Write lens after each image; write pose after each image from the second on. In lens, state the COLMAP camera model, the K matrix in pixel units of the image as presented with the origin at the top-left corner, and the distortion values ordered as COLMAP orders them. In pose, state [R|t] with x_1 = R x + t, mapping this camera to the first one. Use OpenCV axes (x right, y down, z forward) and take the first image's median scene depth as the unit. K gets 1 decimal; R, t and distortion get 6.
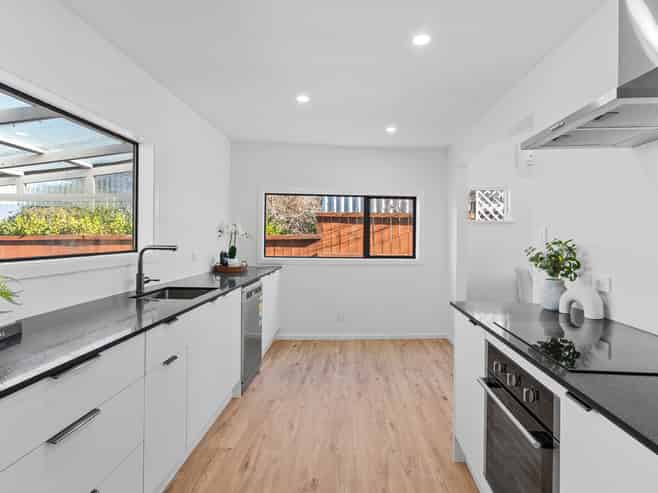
lens RADIAL K [[369.9, 0, 329.0], [0, 369.9, 246.5], [0, 0, 1]] dist [-0.000134, -0.000096]
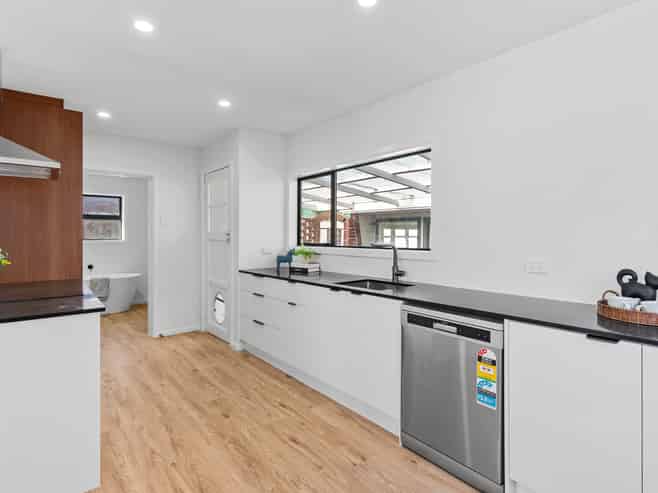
lens RADIAL K [[334.1, 0, 329.0], [0, 334.1, 246.5], [0, 0, 1]] dist [0.000074, -0.000086]
pose [[-0.713172, 0.019270, -0.700724, 0.481031], [-0.024261, 0.998345, 0.052147, -0.057561], [0.700569, 0.054190, -0.711524, 1.871486]]
